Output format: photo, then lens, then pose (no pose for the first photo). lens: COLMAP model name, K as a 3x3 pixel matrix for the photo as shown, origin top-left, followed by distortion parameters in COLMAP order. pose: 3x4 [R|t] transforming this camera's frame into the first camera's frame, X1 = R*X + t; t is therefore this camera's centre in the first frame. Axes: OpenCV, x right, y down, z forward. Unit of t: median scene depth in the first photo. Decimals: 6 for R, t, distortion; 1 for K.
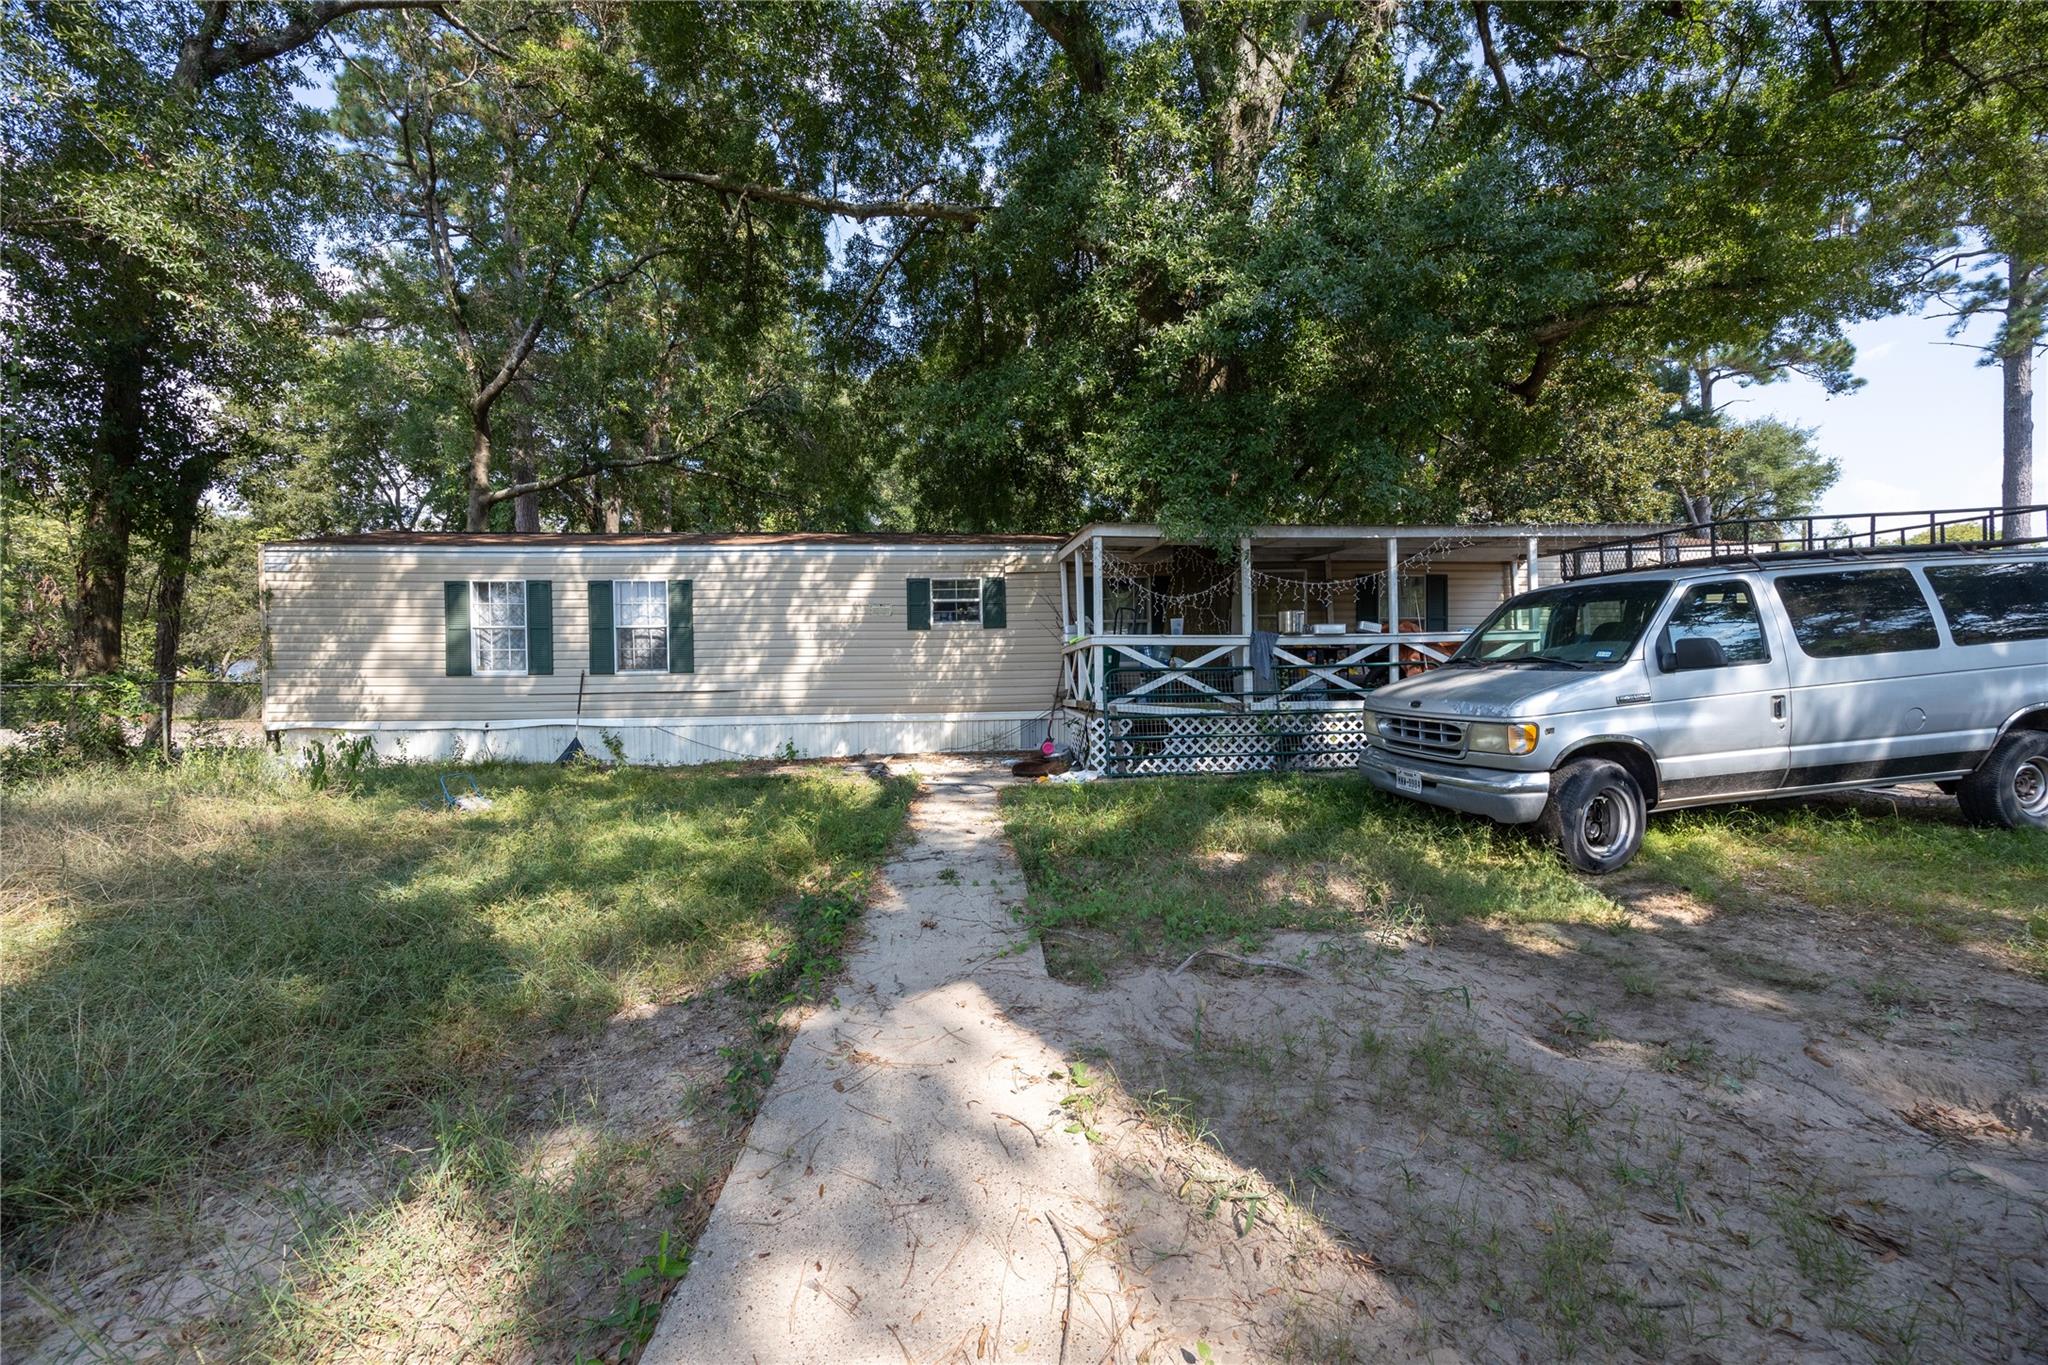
lens RADIAL K [[822.3, 0, 1032.2], [0, 822.3, 689.2], [0, 0, 1]] dist [-0.001688, 0.000149]
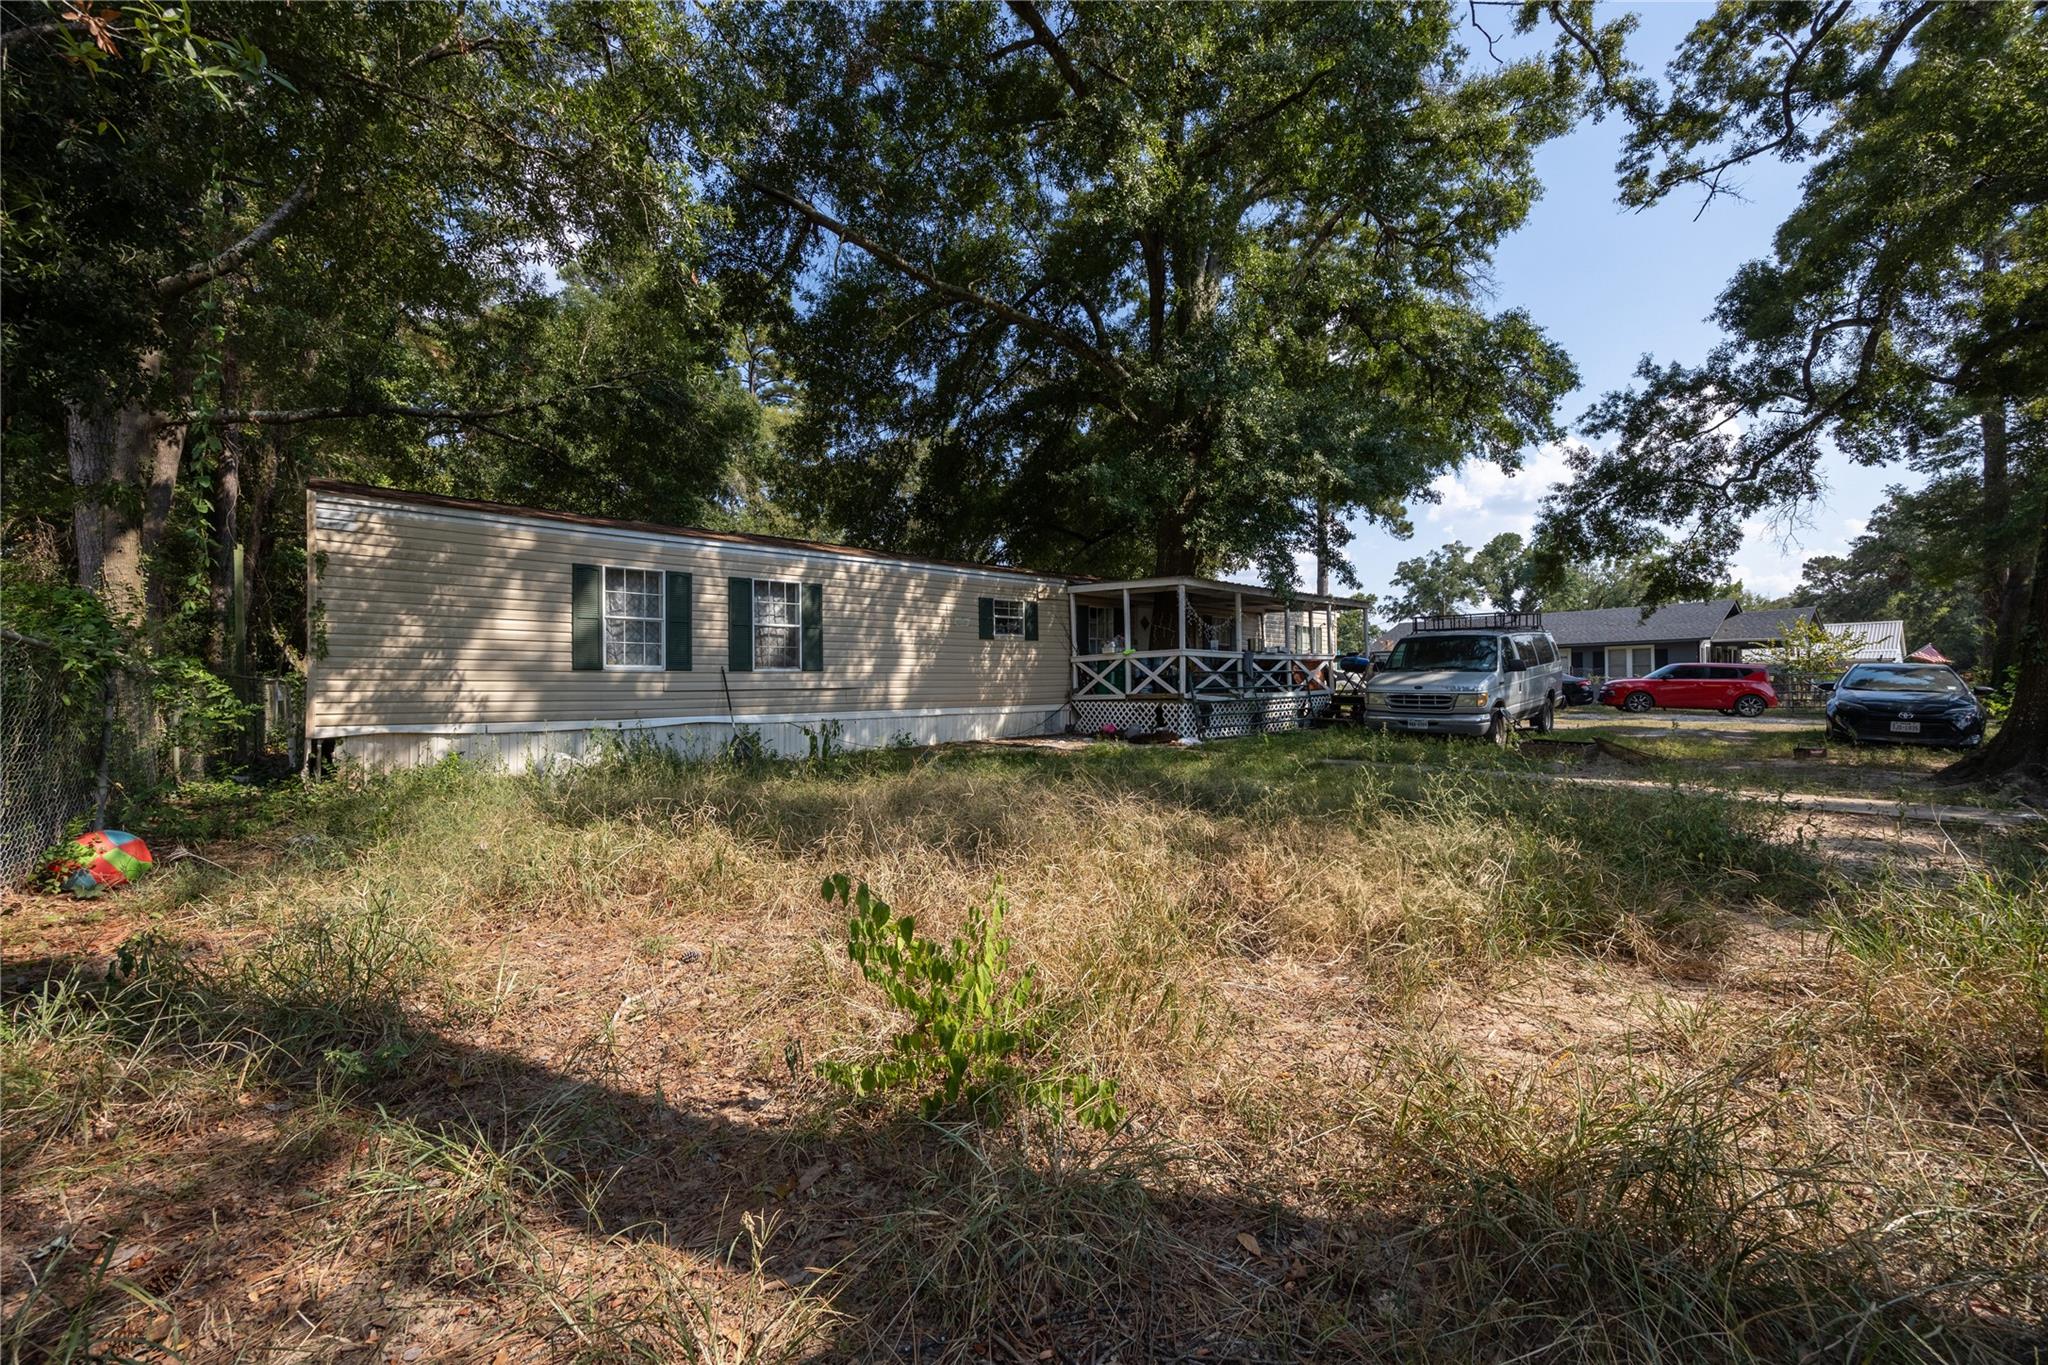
lens RADIAL K [[822.3, 0, 1032.2], [0, 822.3, 689.2], [0, 0, 1]] dist [-0.001688, 0.000149]
pose [[0.771326, 0.001313, 0.636439, -0.886280], [0.012413, 0.999777, -0.017106, 0.024845], [-0.636320, 0.021095, 0.771137, 0.000646]]
